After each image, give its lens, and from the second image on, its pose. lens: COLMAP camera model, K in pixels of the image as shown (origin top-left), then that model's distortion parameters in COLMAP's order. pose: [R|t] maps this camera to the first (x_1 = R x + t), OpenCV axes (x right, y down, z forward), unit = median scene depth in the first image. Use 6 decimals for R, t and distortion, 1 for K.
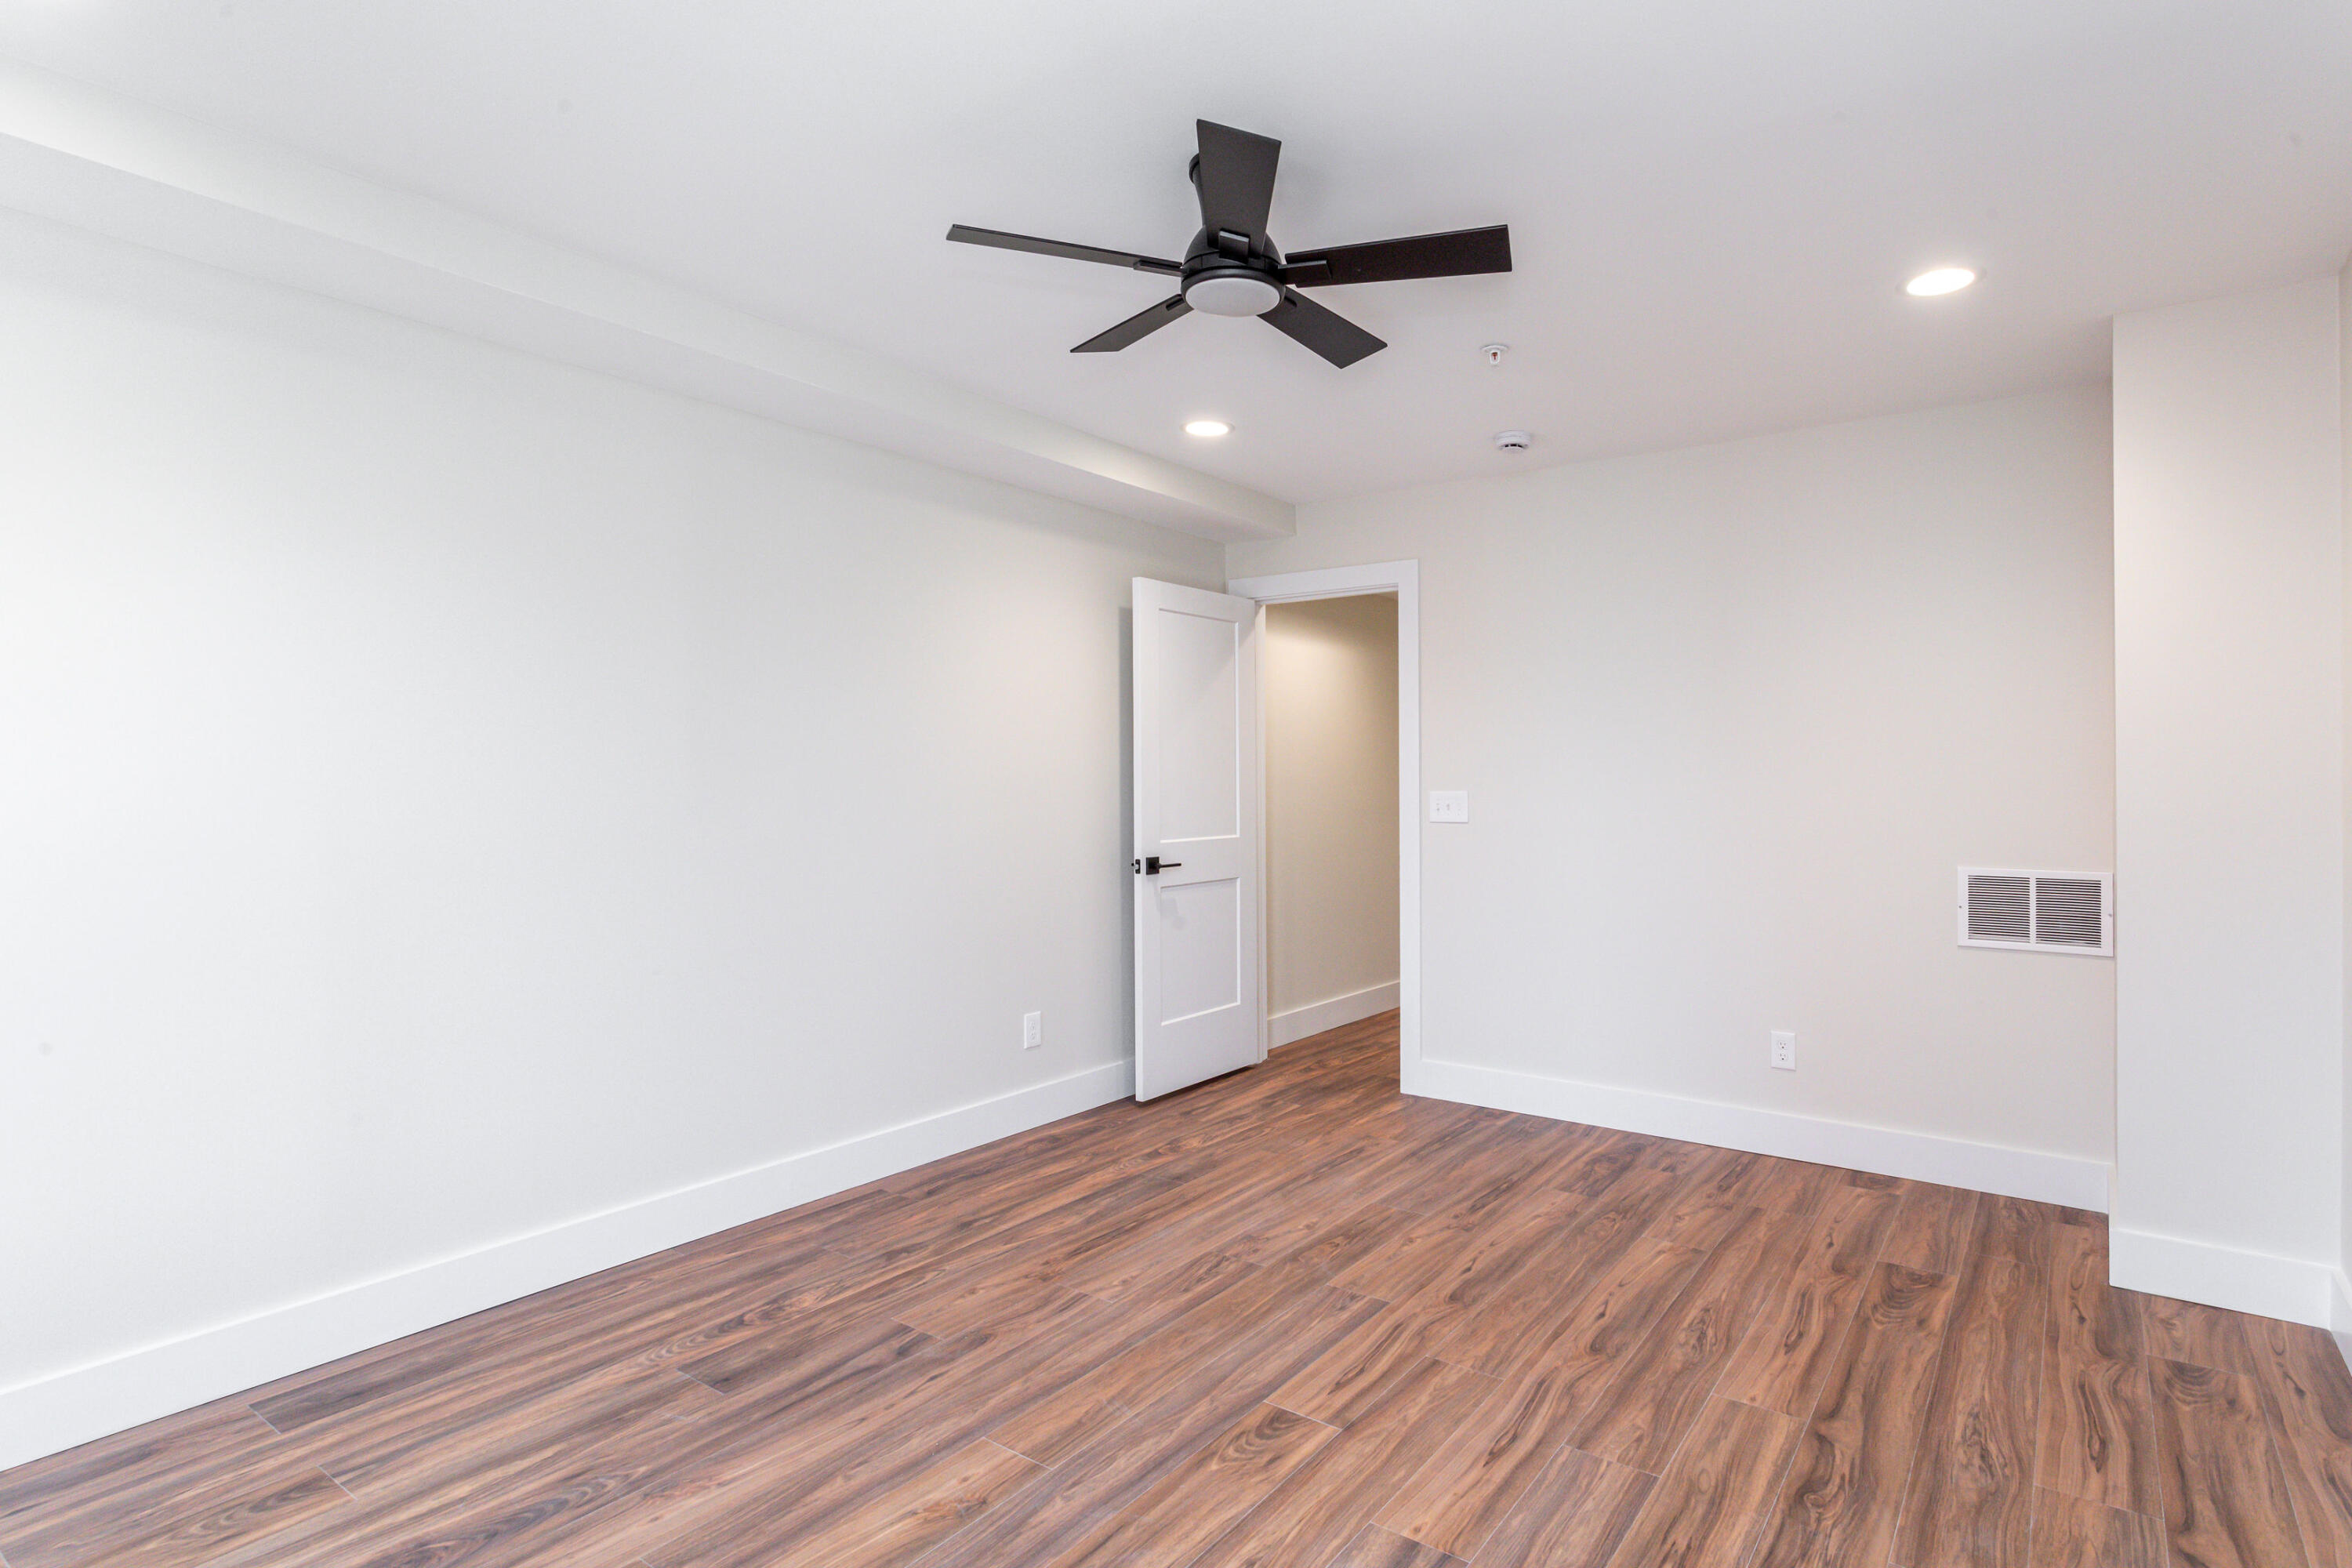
lens RADIAL K [[1126.2, 0, 1171.1], [0, 1126.2, 775.6], [0, 0, 1]] dist [-0.001487, 0.006346]
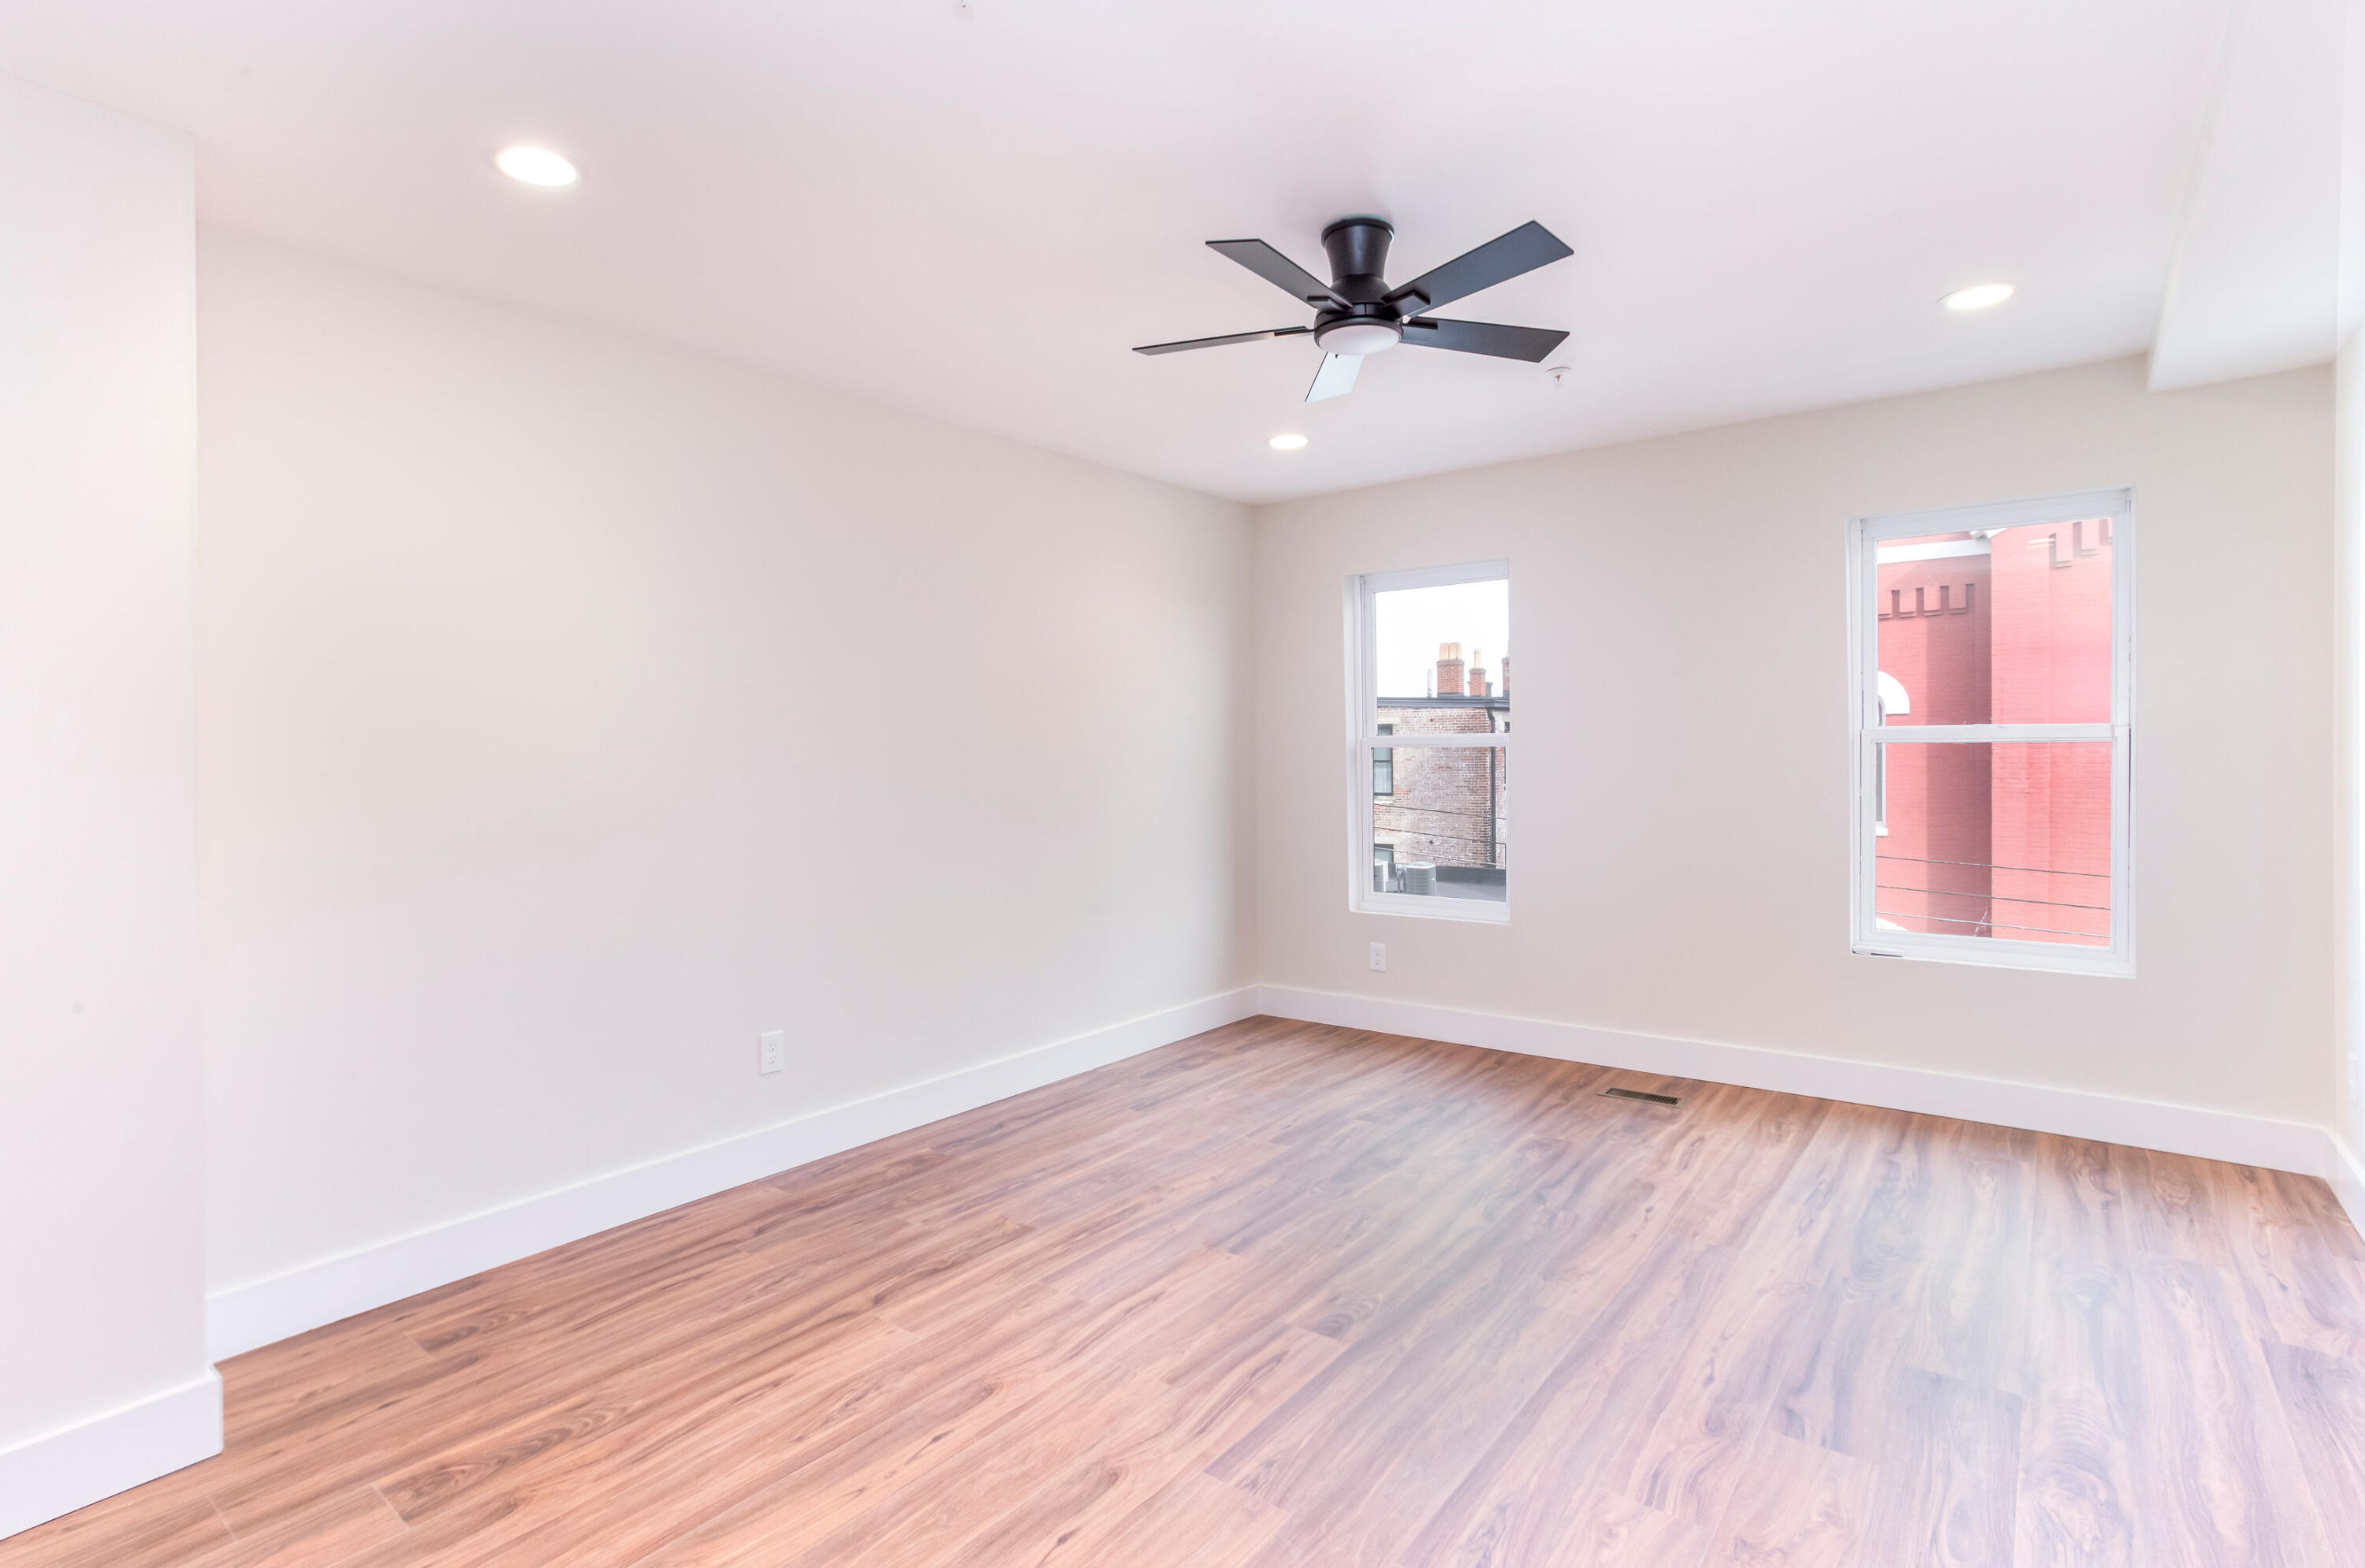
lens RADIAL K [[1132.4, 0, 1177.6], [0, 1132.4, 775.5], [0, 0, 1]] dist [-0.001487, 0.006346]
pose [[-0.999050, 0.014909, -0.040950, 0.262786], [0.013997, 0.999649, 0.022481, 0.007940], [0.041270, 0.021887, -0.998908, 1.924398]]
